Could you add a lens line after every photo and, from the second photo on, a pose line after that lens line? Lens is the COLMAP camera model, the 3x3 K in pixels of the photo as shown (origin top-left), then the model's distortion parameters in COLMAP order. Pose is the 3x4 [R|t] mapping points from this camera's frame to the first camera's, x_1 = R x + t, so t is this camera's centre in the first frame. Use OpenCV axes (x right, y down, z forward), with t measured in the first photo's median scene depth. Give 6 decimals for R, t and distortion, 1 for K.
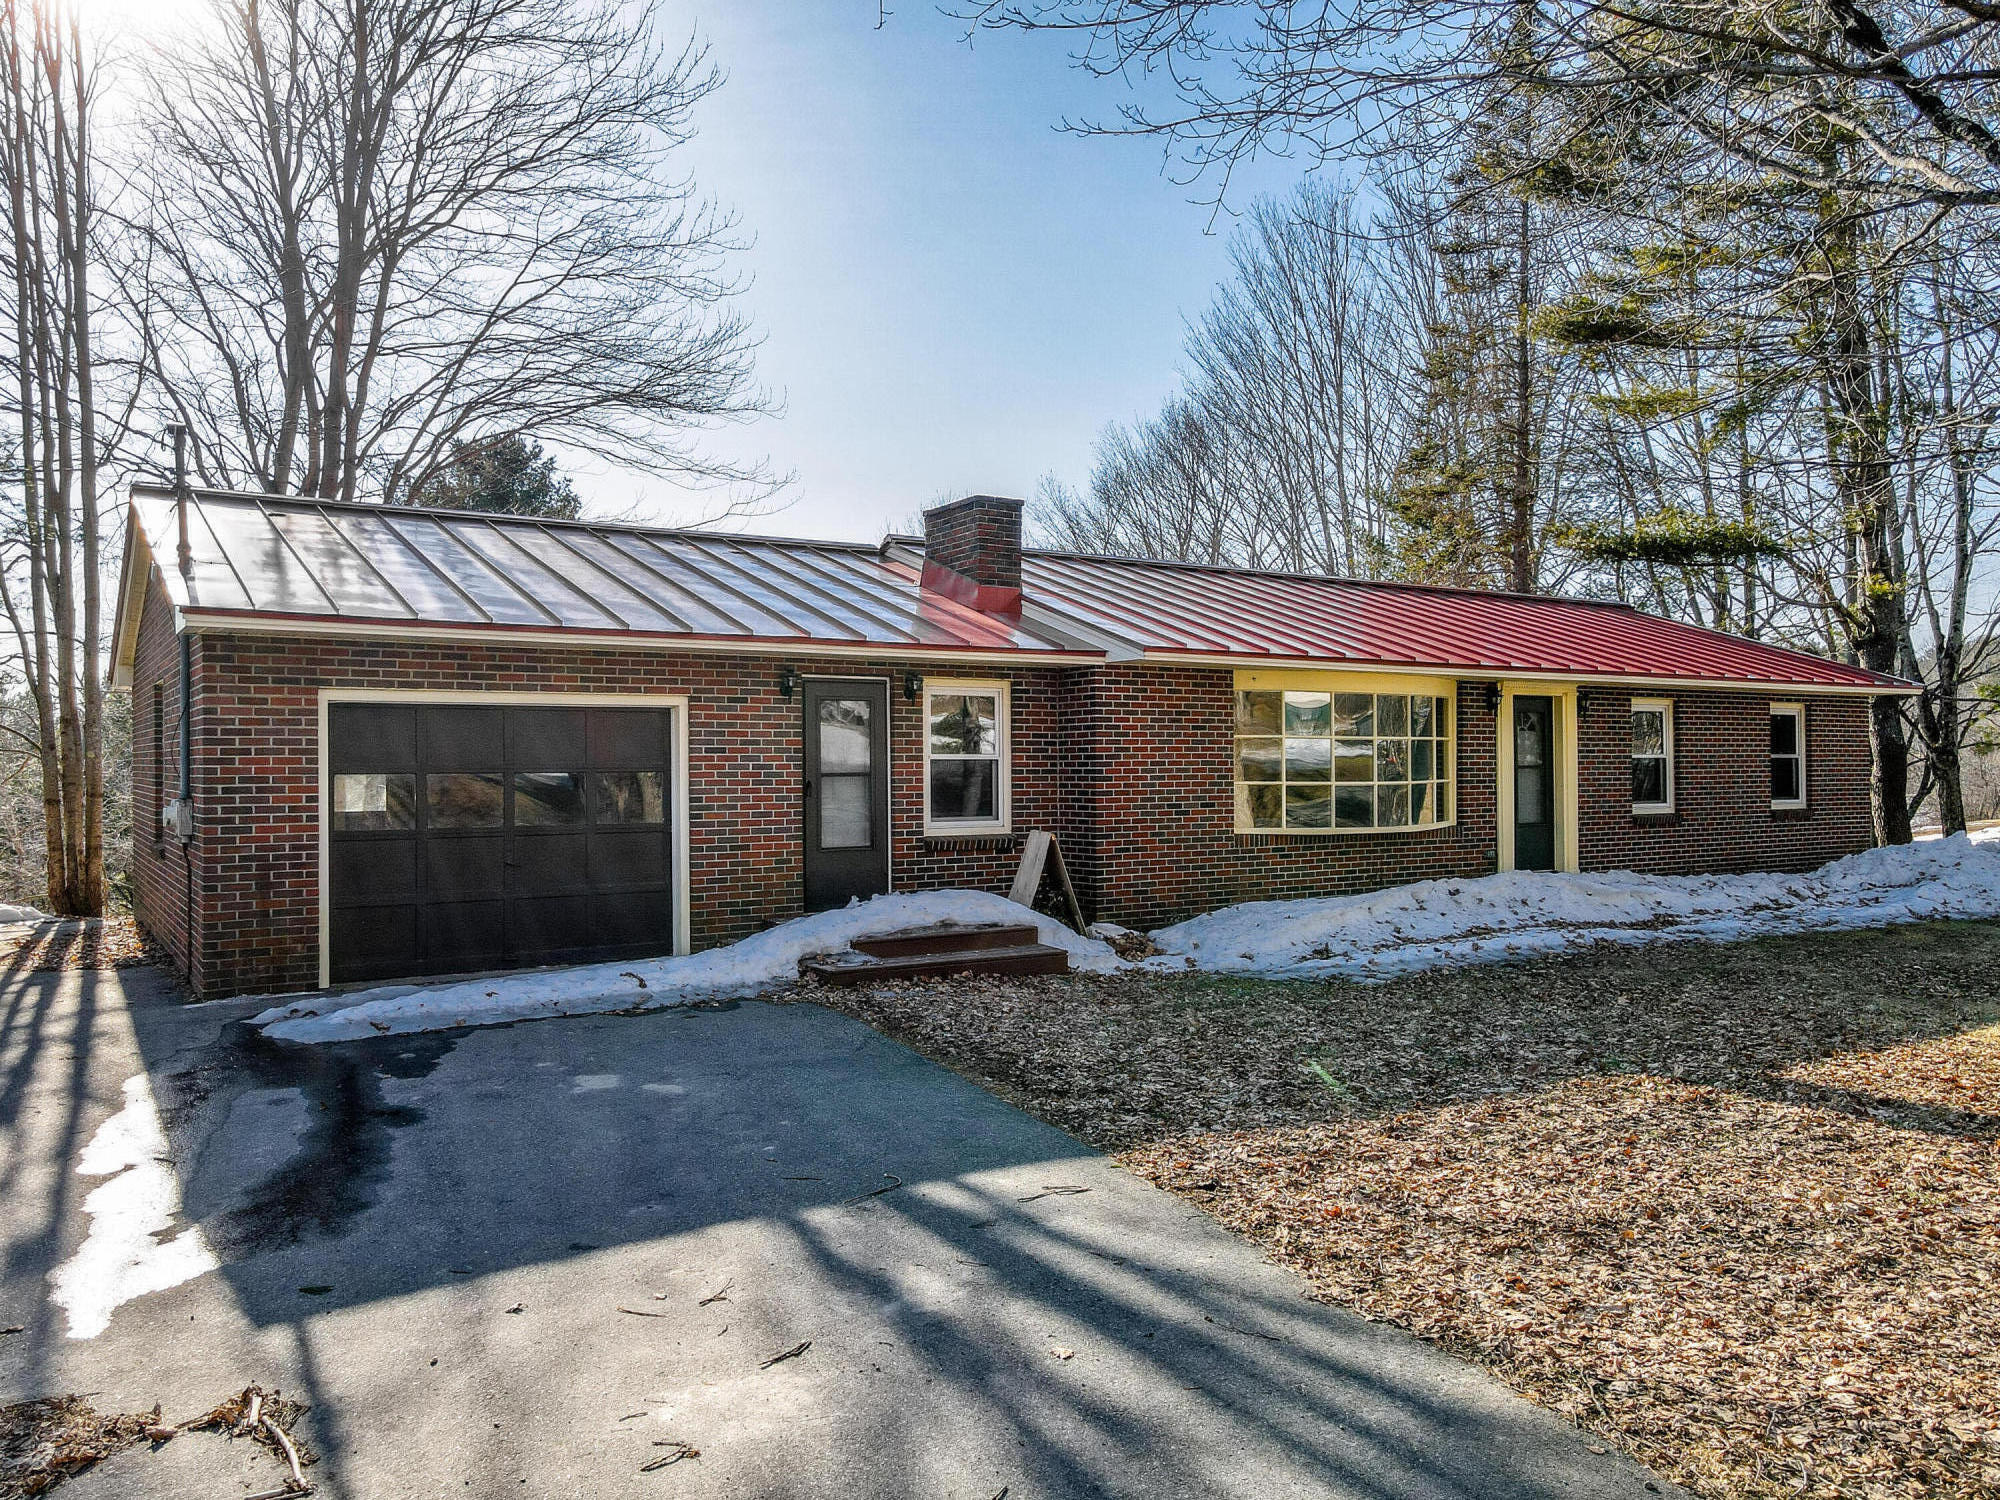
lens RADIAL K [[1482.8, 0, 1000.0], [0, 1482.8, 750.0], [0, 0, 1]] dist [0.009428, 0.013736]
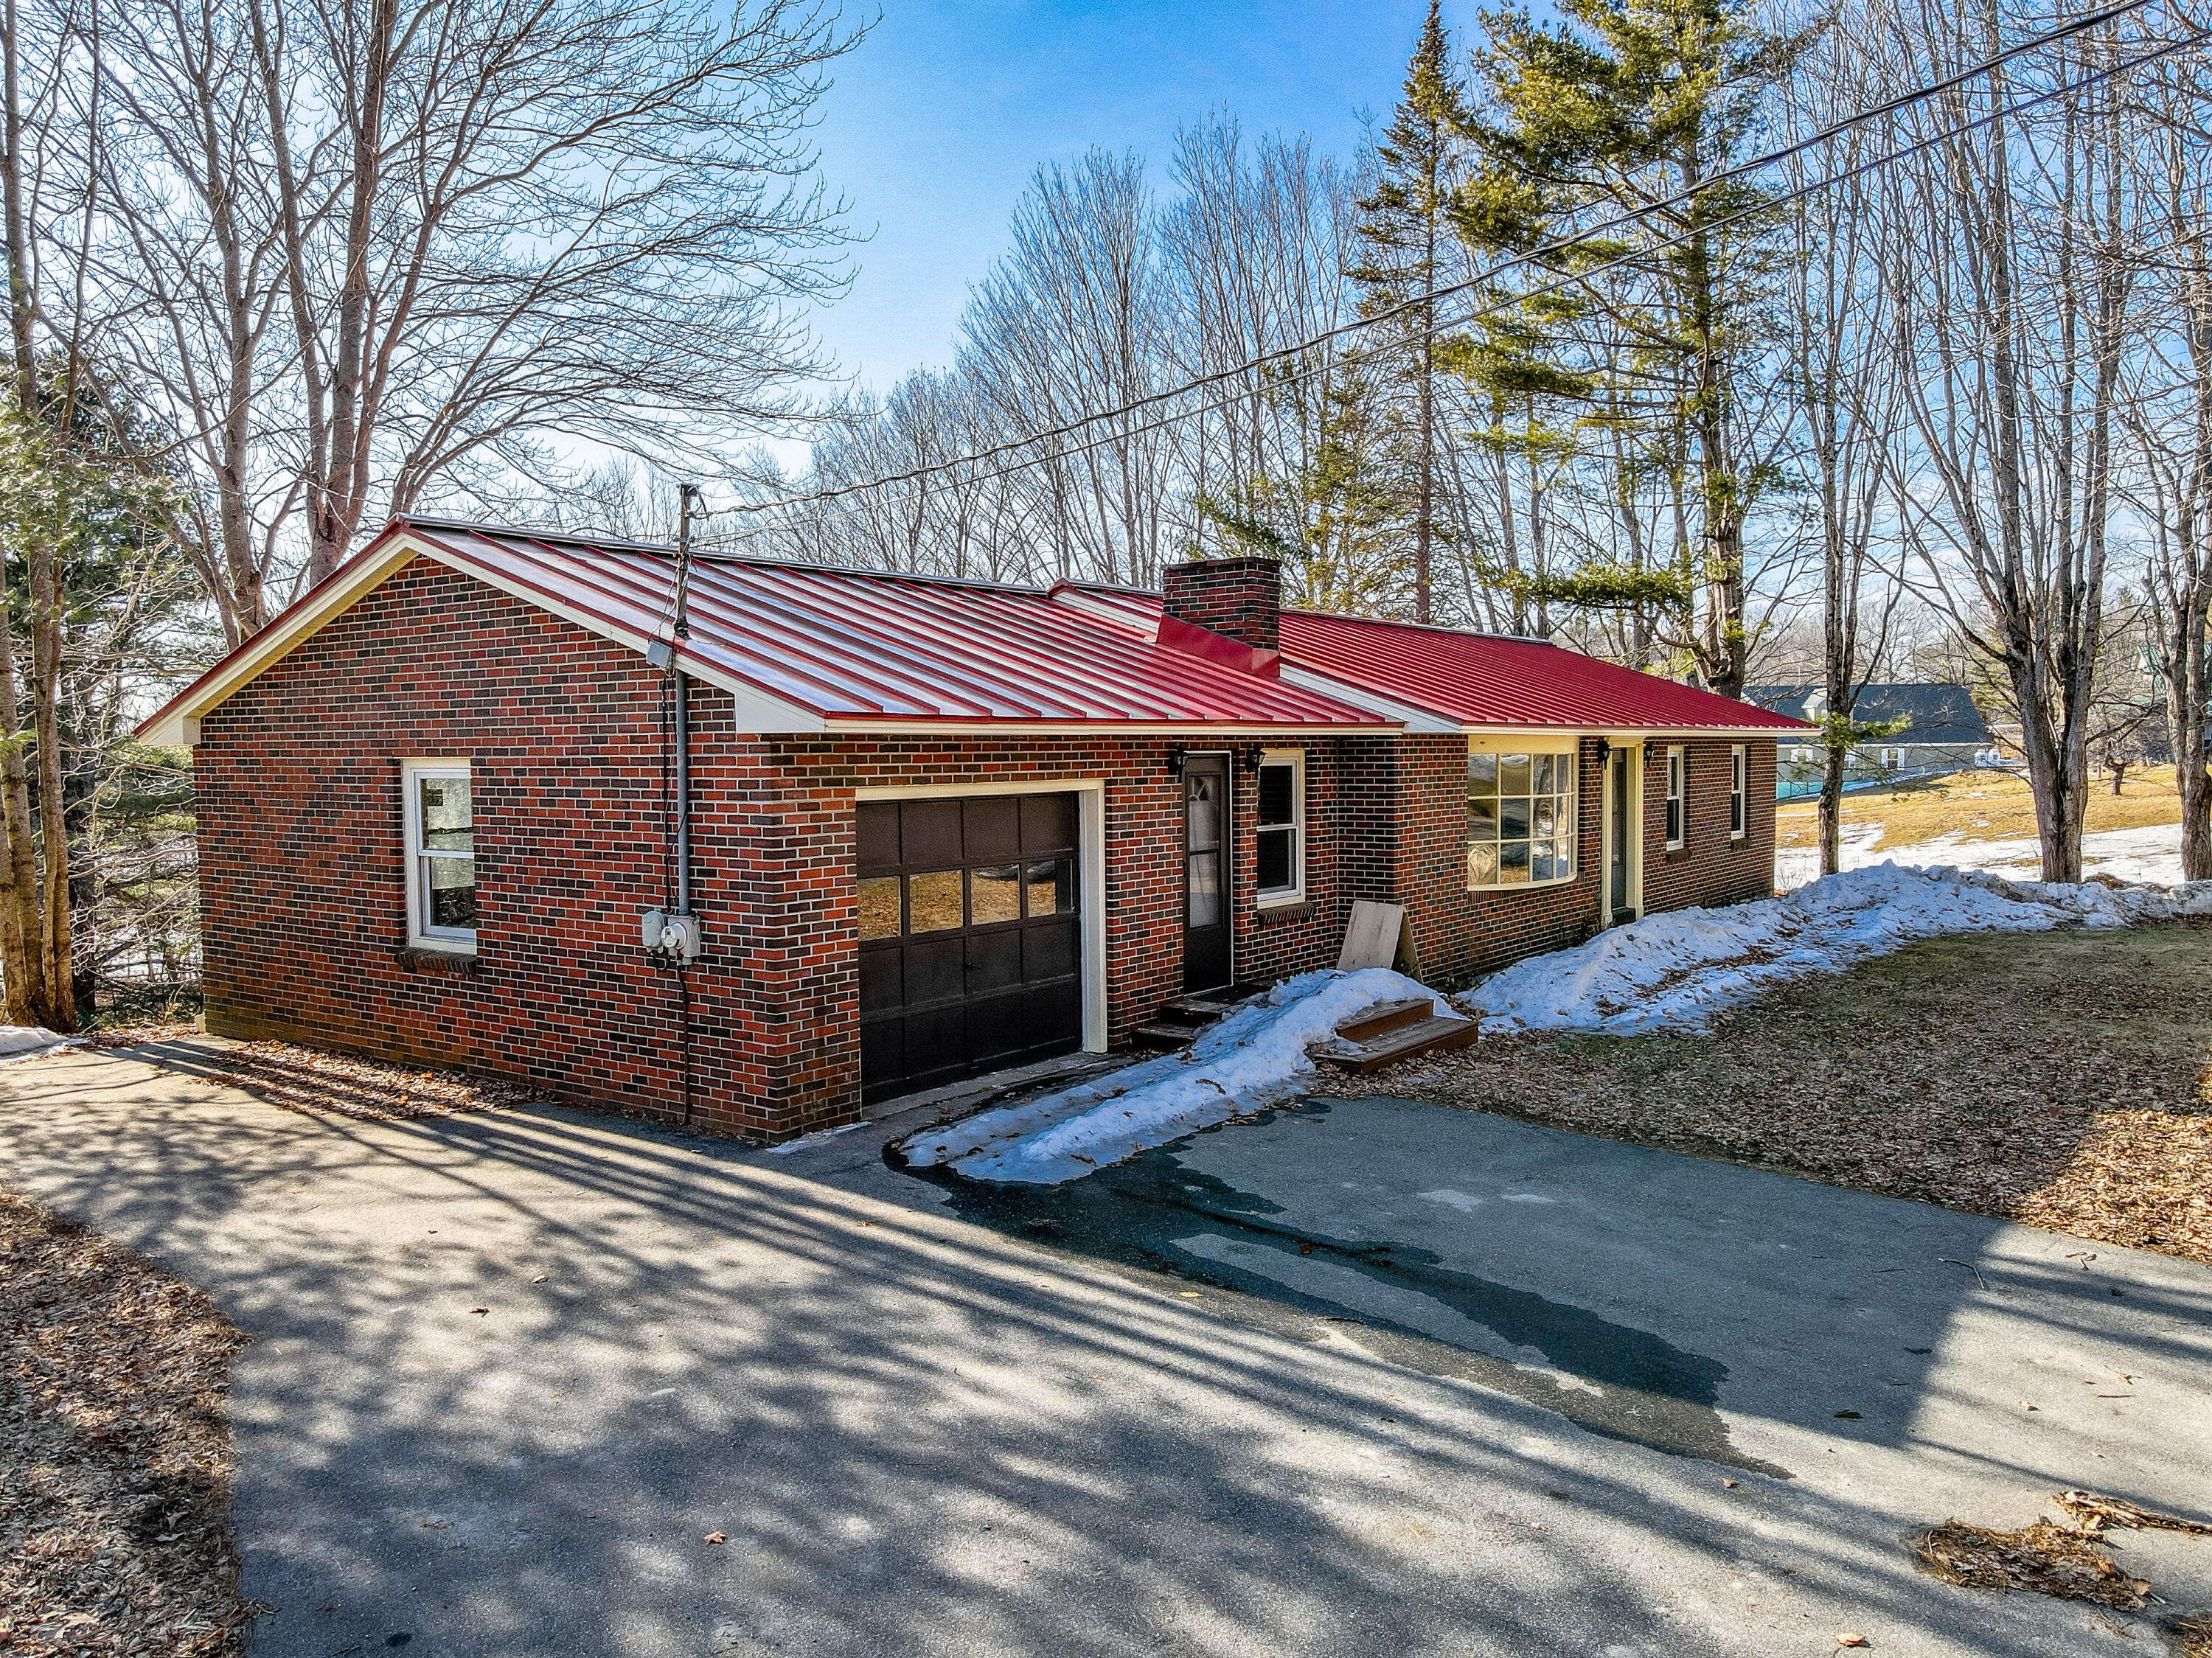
lens RADIAL K [[1639.8, 0, 1106.0], [0, 1639.8, 829.0], [0, 0, 1]] dist [0.009428, 0.013736]
pose [[0.936279, -0.019055, 0.350740, -0.538892], [-0.001574, 0.998290, 0.058435, -0.061168], [-0.351254, -0.055264, 0.934648, 0.013058]]
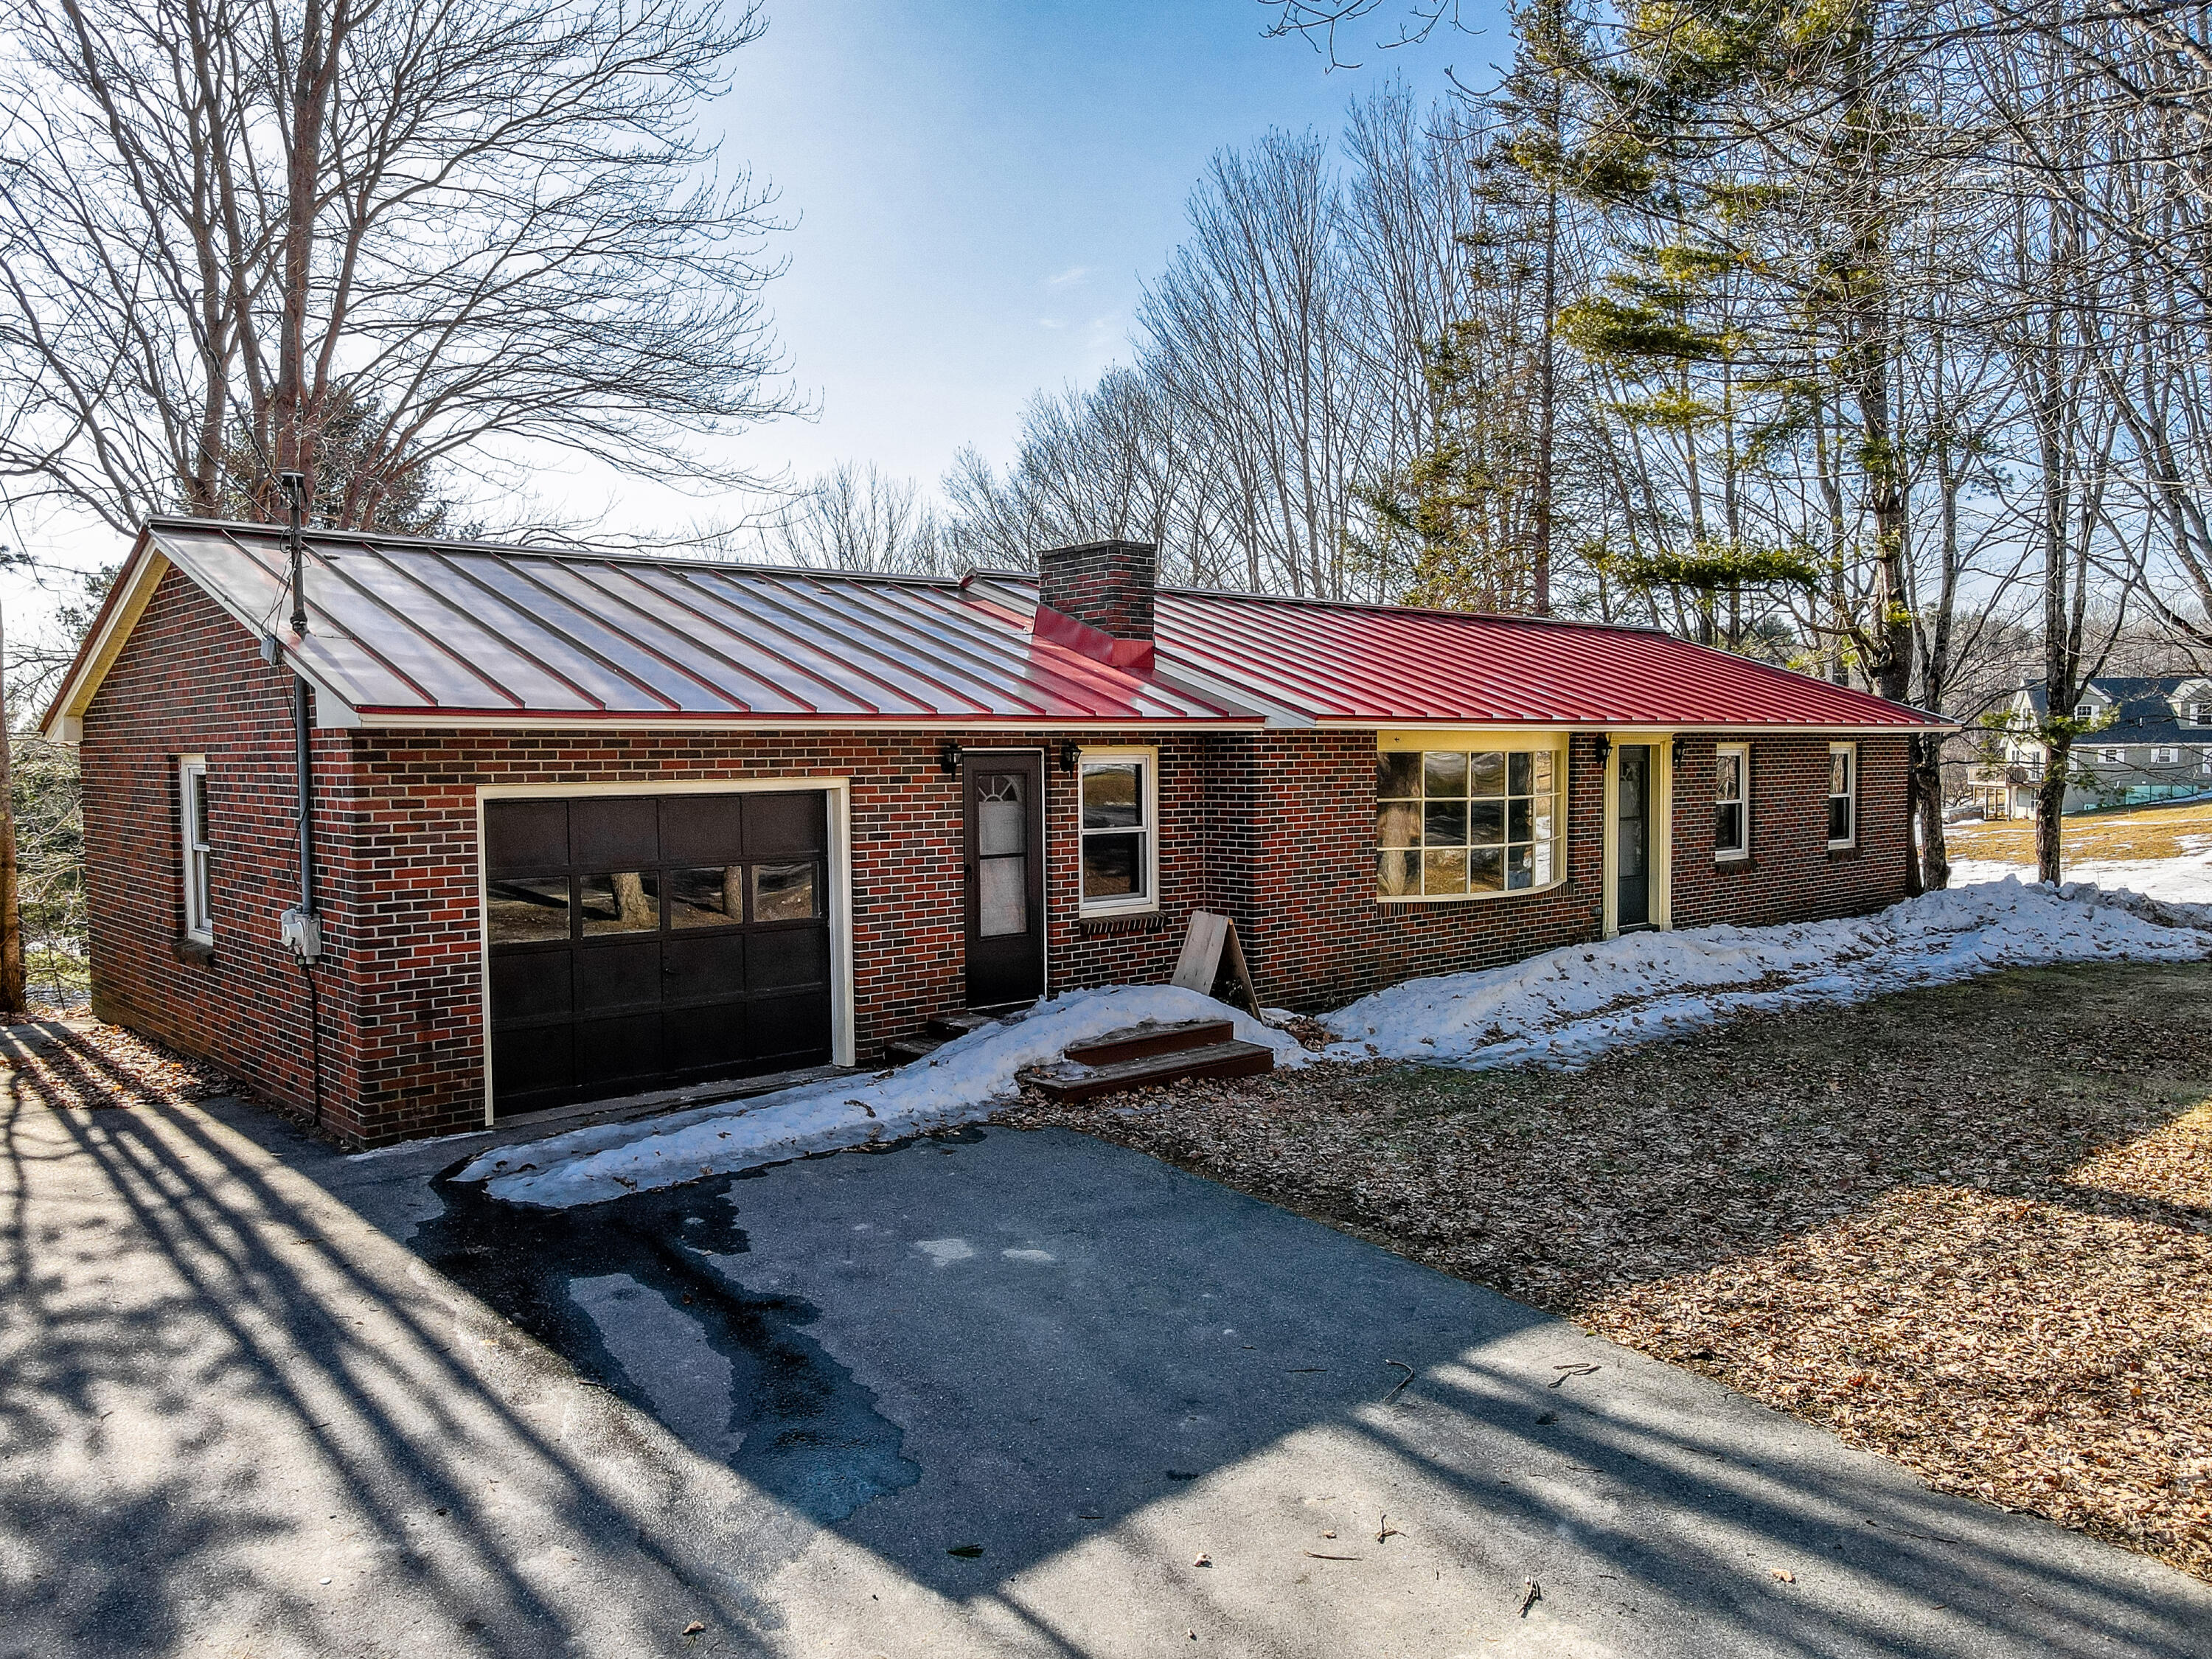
lens RADIAL K [[1640.0, 0, 1106.0], [0, 1640.0, 829.5], [0, 0, 1]] dist [0.009428, 0.013736]
pose [[0.987155, -0.009641, 0.159473, -0.200523], [0.000192, 0.998248, 0.059160, -0.058954], [-0.159764, -0.058370, 0.985428, -0.006051]]
